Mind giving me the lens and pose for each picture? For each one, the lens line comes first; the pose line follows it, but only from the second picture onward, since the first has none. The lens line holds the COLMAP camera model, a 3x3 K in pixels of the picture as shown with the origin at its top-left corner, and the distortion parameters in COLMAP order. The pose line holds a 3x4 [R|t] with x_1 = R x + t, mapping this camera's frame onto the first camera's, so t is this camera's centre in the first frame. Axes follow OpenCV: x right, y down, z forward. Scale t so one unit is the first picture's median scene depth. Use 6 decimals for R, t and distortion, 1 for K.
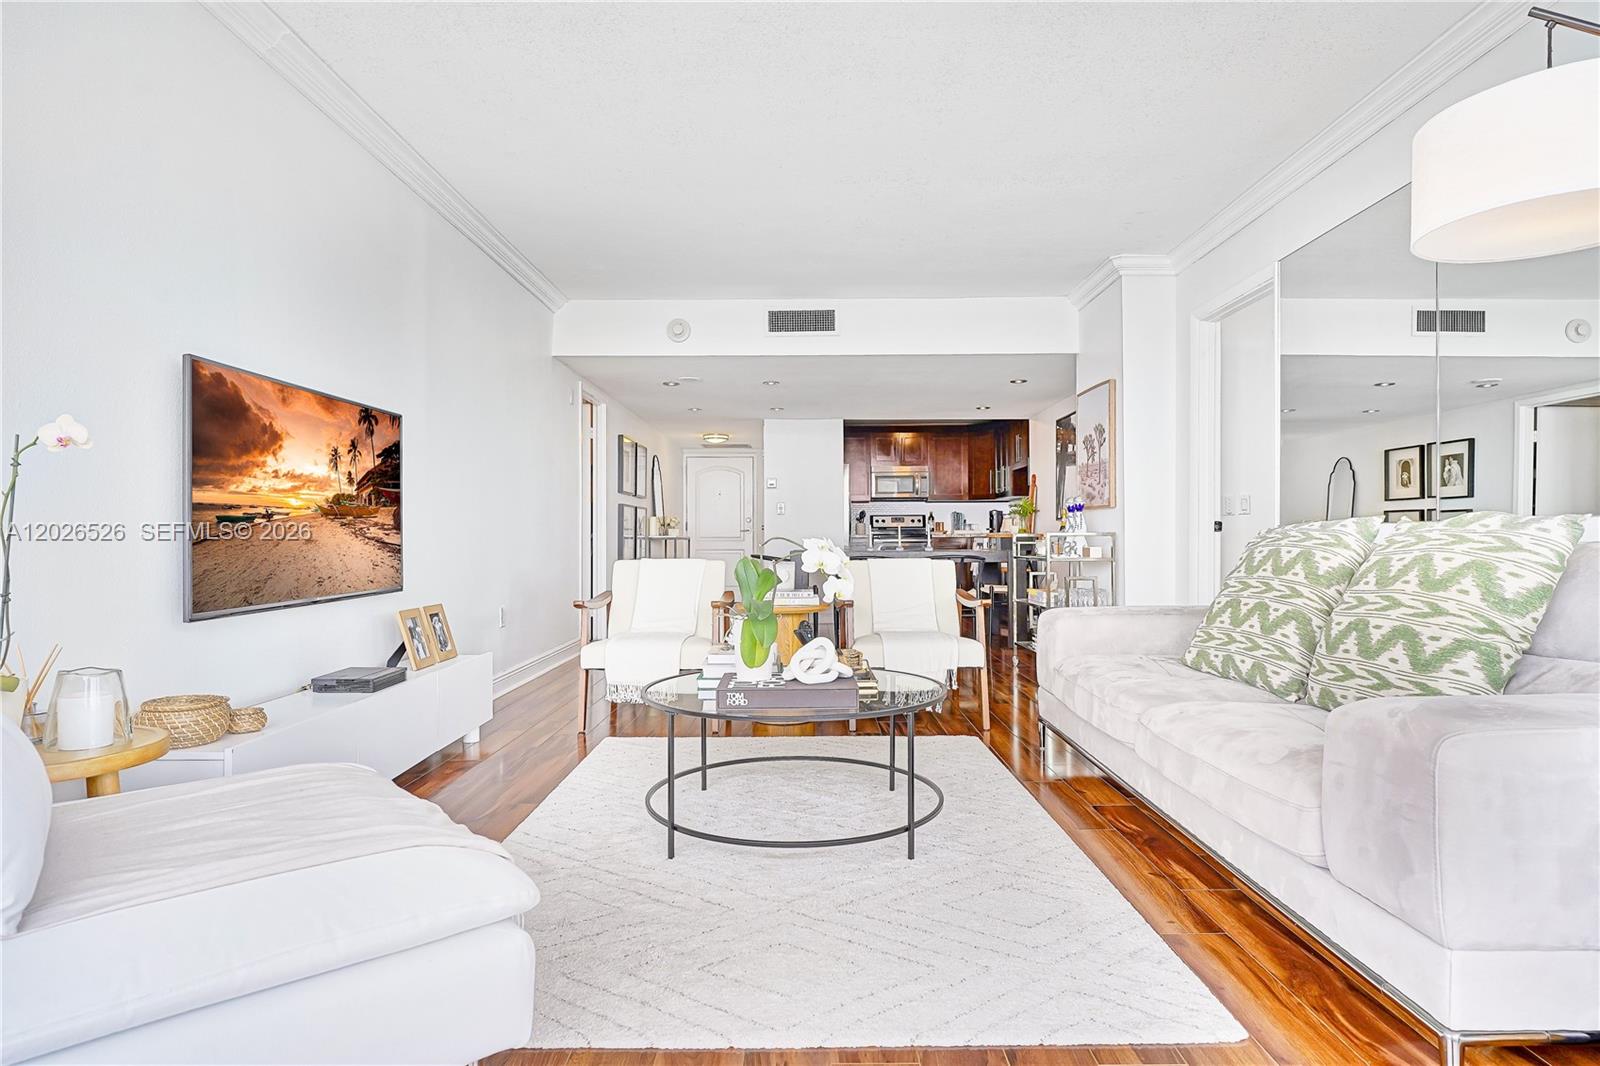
lens RADIAL K [[896.6, 0, 800.8], [0, 896.6, 536.7], [0, 0, 1]] dist [-0.001931, 0.005685]
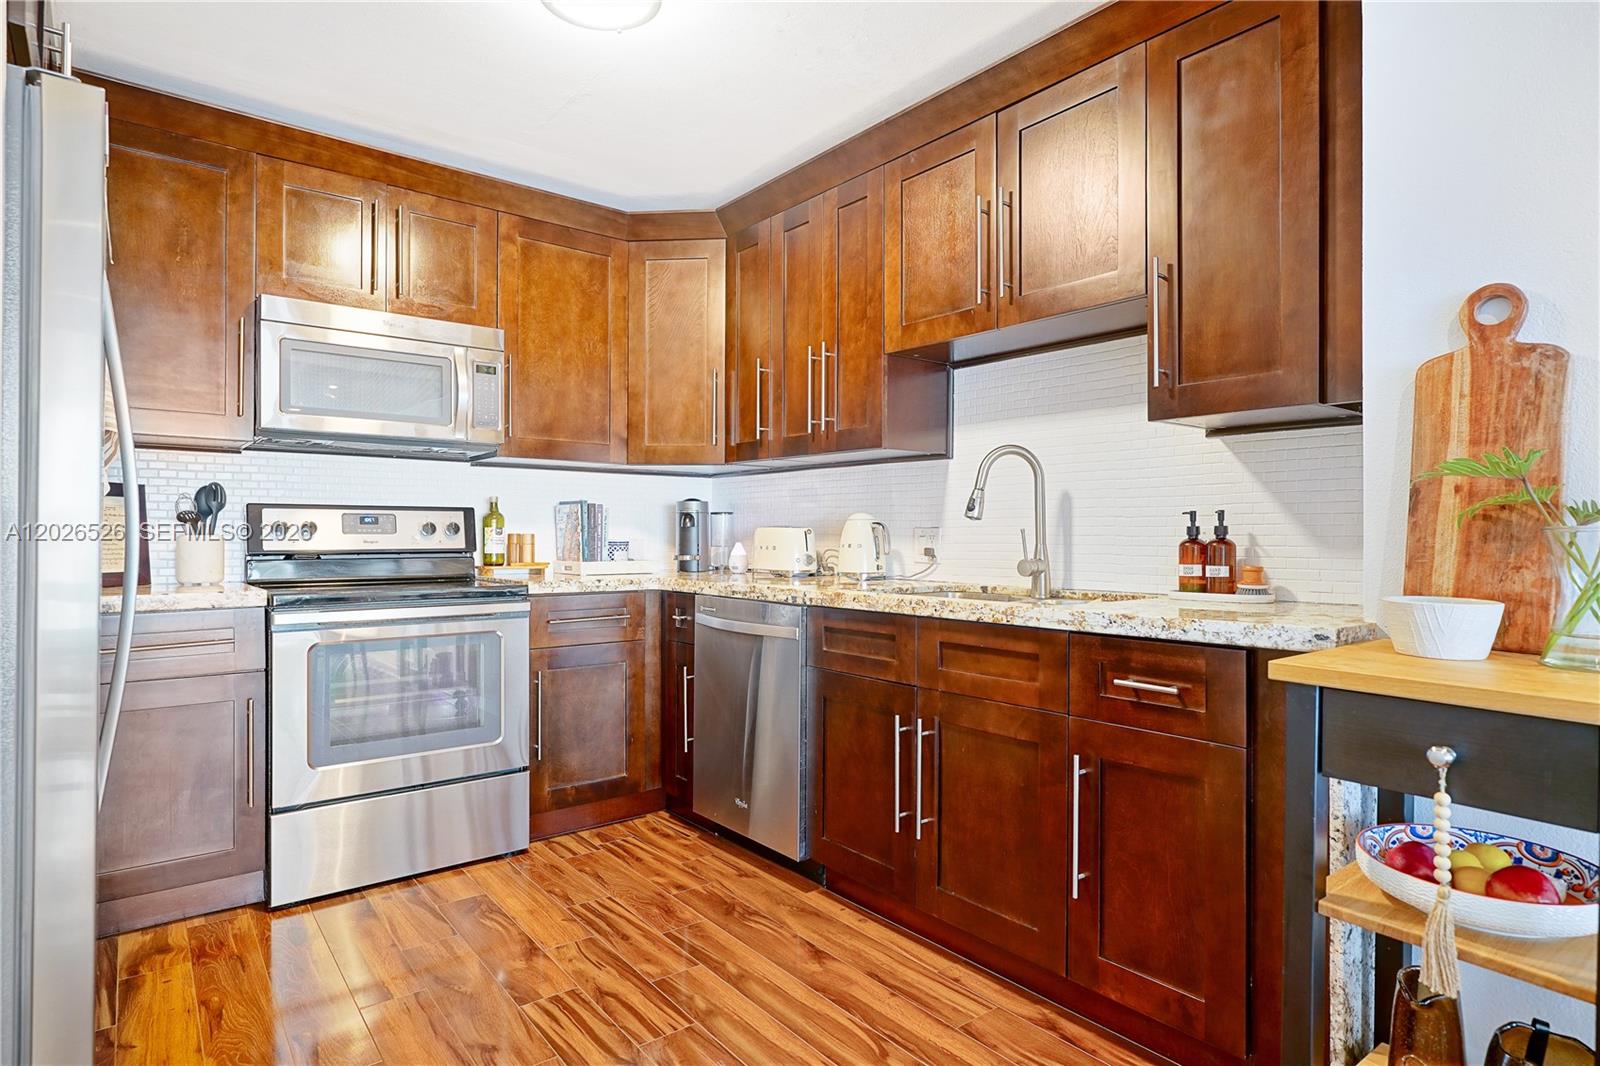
lens RADIAL K [[896.6, 0, 816.4], [0, 896.6, 529.4], [0, 0, 1]] dist [-0.001931, 0.005685]
pose [[0.768630, 0.010848, 0.639602, 0.039787], [-0.007470, 0.999940, -0.007983, -0.016057], [-0.639651, 0.001358, 0.768665, 0.710426]]
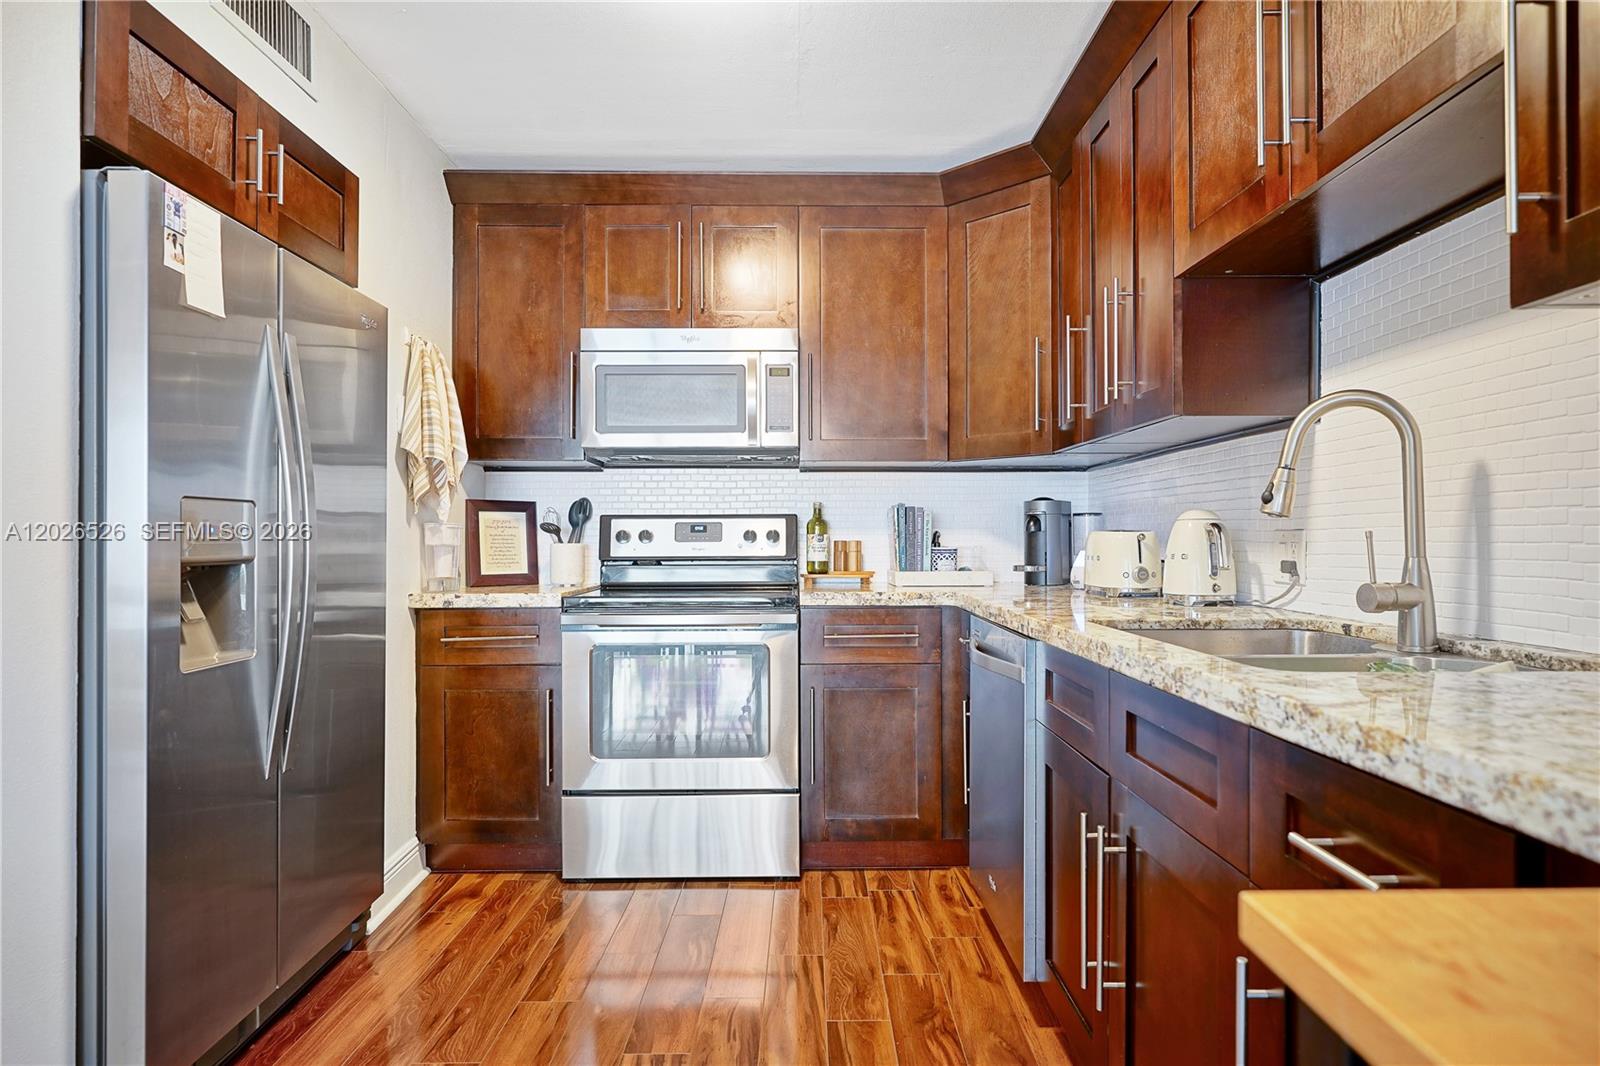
lens RADIAL K [[896.6, 0, 793.1], [0, 896.6, 534.5], [0, 0, 1]] dist [-0.001931, 0.005685]
pose [[0.999896, 0.003132, 0.014048, 0.134153], [-0.003080, 0.999988, -0.003680, -0.017103], [-0.014059, 0.003636, 0.999895, 0.719428]]
